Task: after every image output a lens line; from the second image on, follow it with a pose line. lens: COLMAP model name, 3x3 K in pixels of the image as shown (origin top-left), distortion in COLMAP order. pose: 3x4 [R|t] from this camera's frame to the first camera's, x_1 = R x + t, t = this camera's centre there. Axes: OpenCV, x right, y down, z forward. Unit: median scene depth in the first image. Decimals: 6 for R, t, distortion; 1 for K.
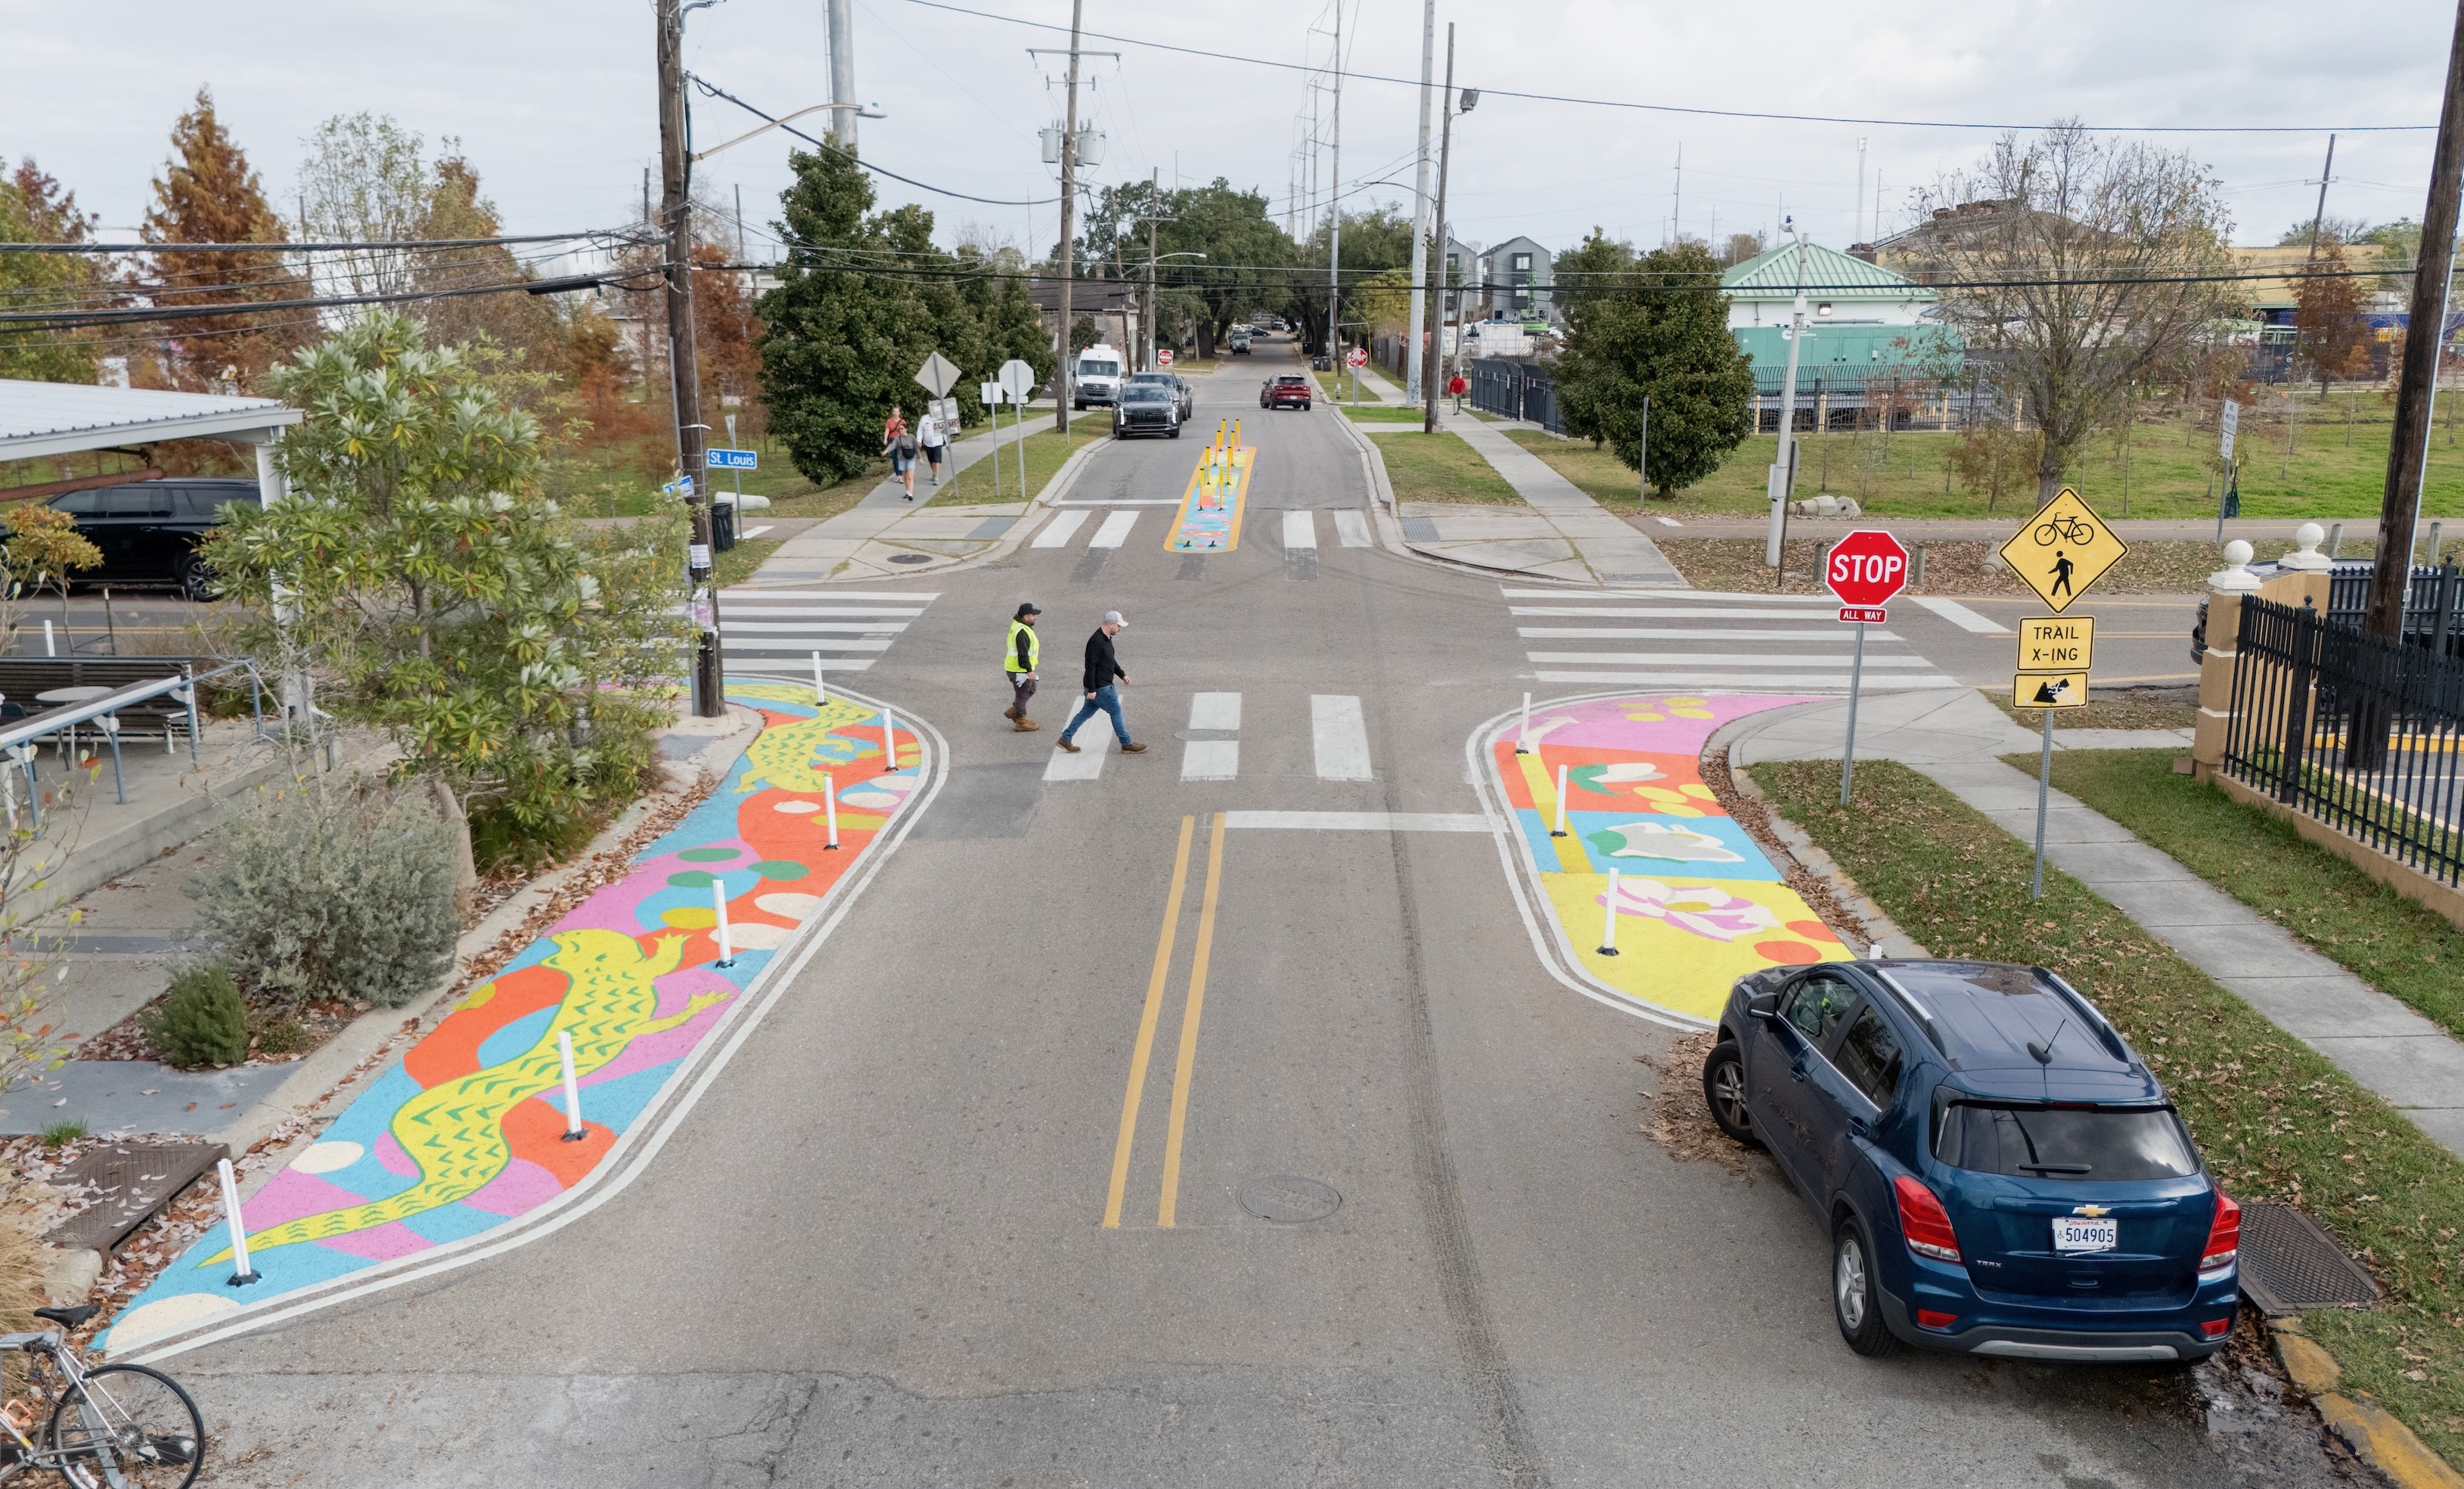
lens RADIAL K [[1961.4, 0, 1232.0], [0, 1961.4, 744.5], [0, 0, 1]] dist [0.048213, -0.041151]
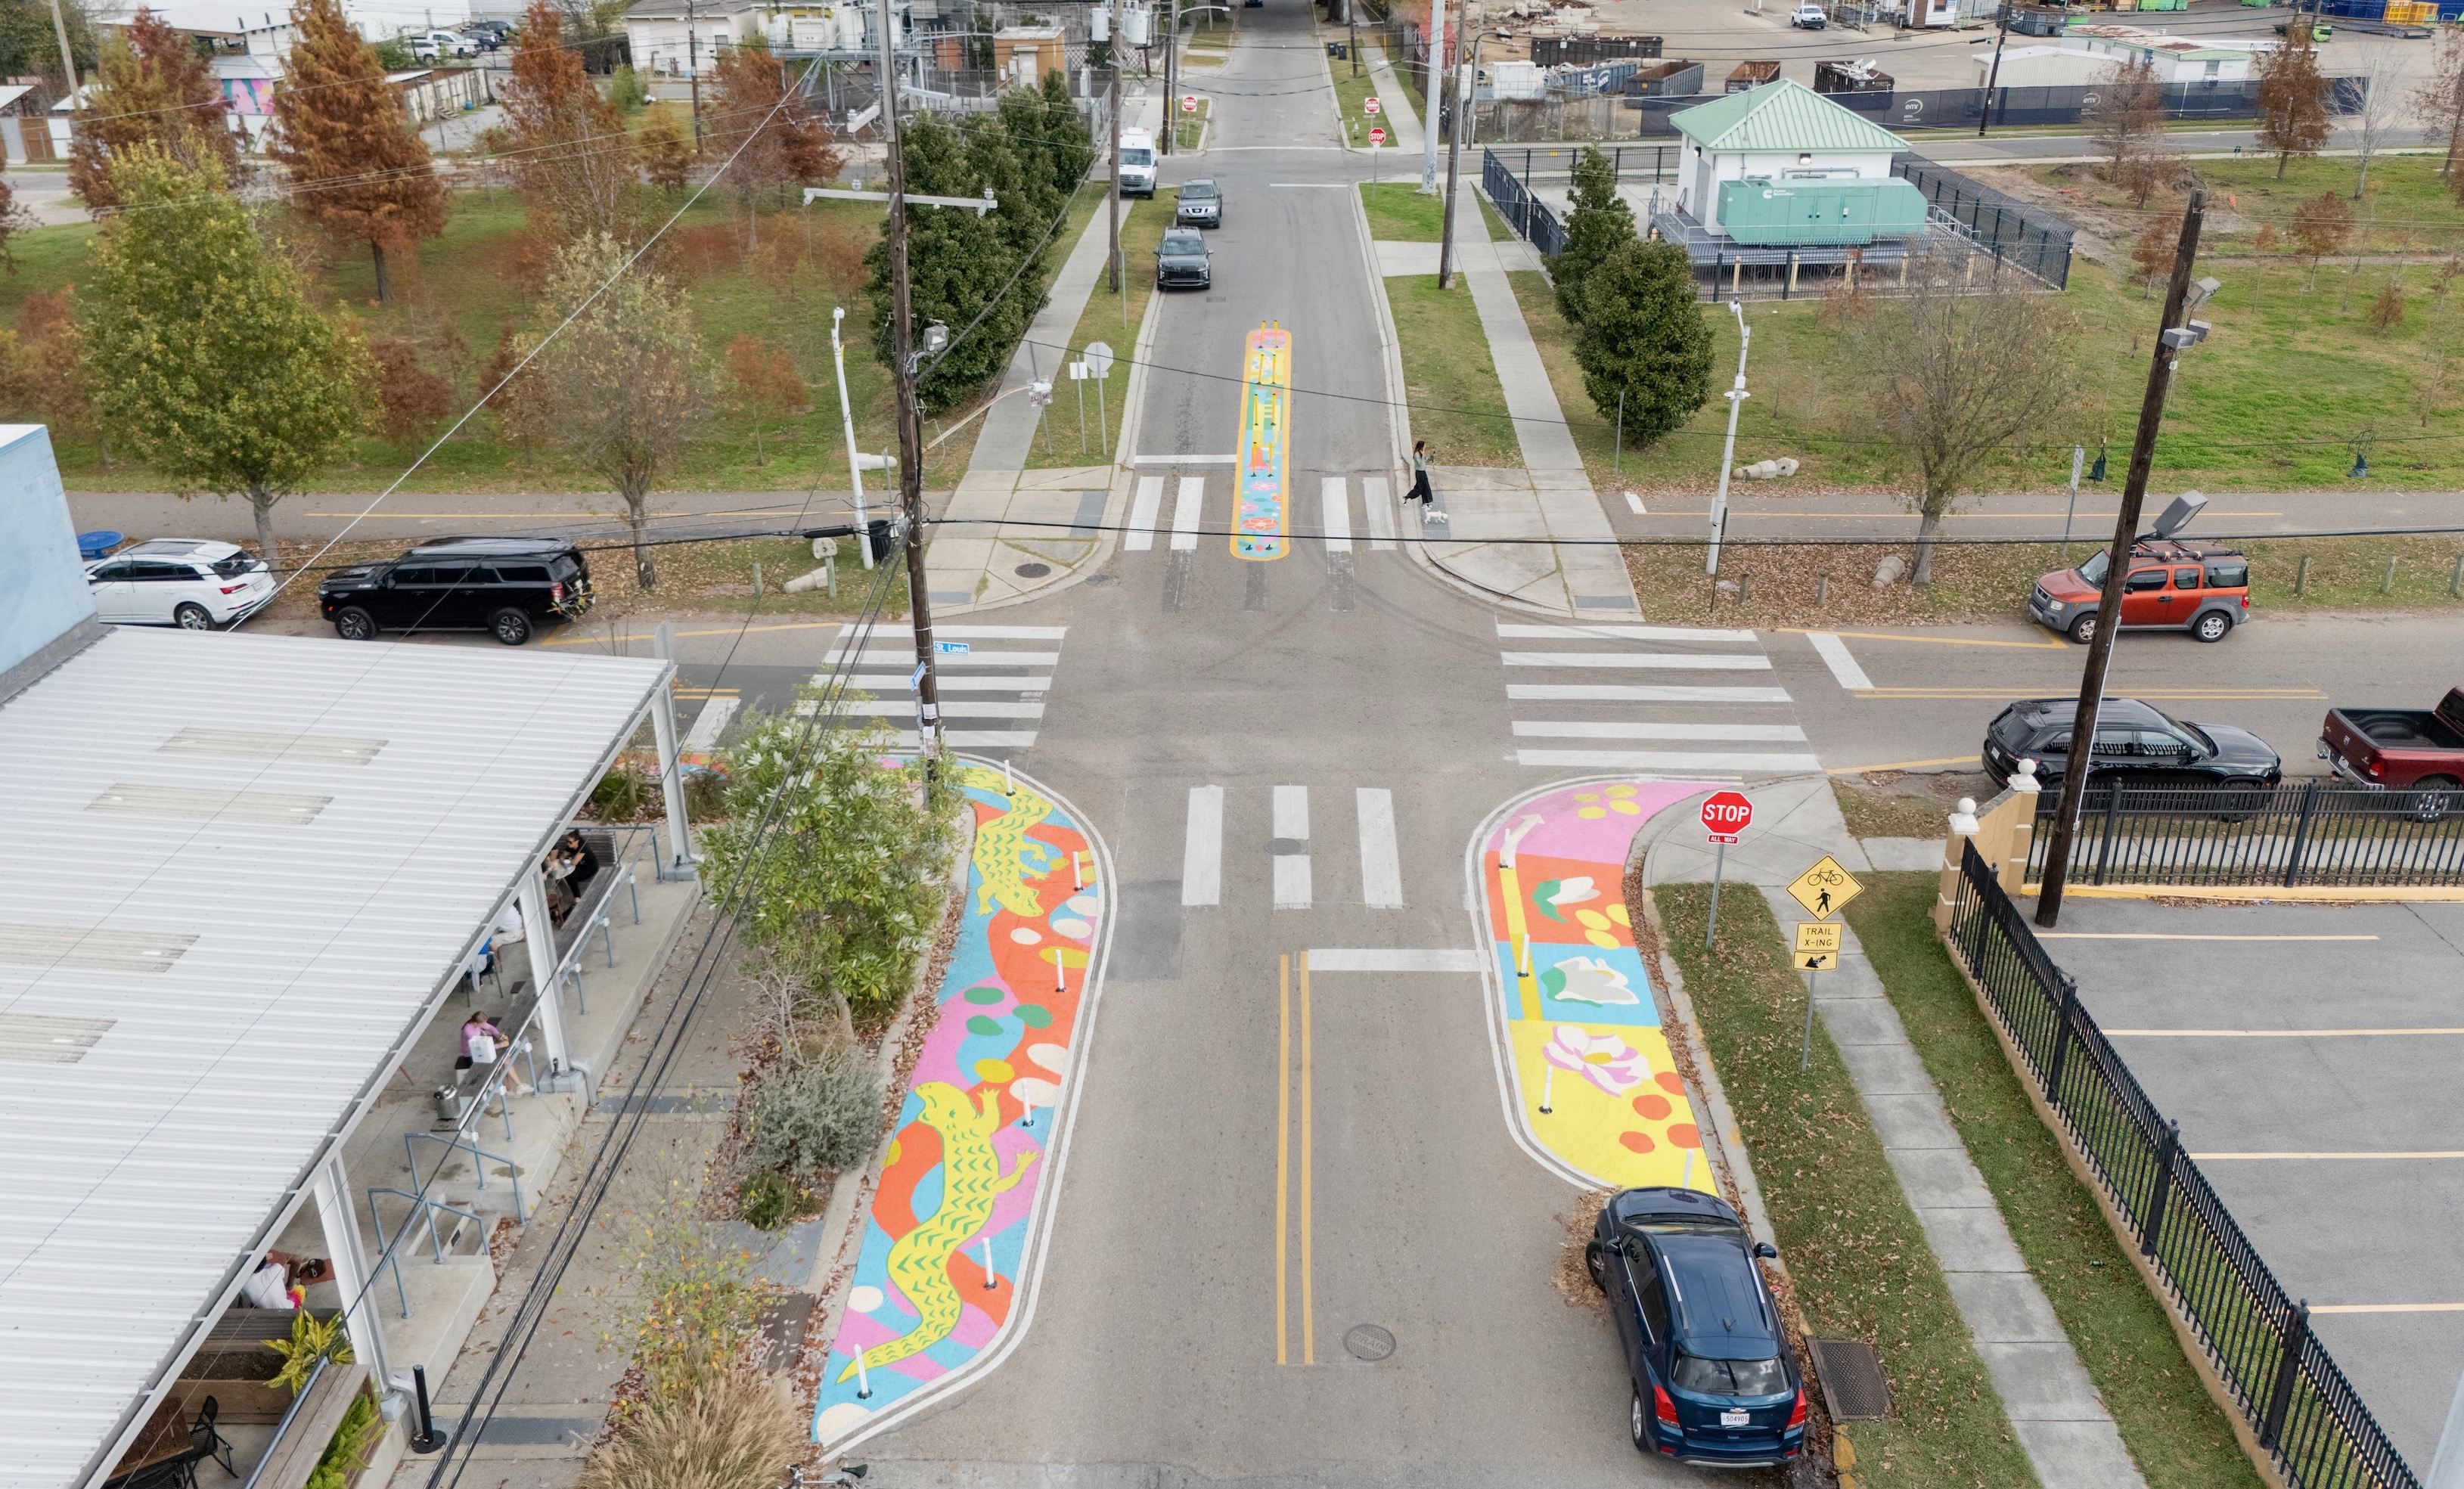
lens RADIAL K [[1961.4, 0, 1232.0], [0, 1961.4, 744.5], [0, 0, 1]] dist [0.048213, -0.041151]
pose [[0.999991, -0.004103, -0.001014, -0.066545], [0.004225, 0.976992, 0.213235, -0.496736], [0.000115, -0.213237, 0.977001, -0.517300]]
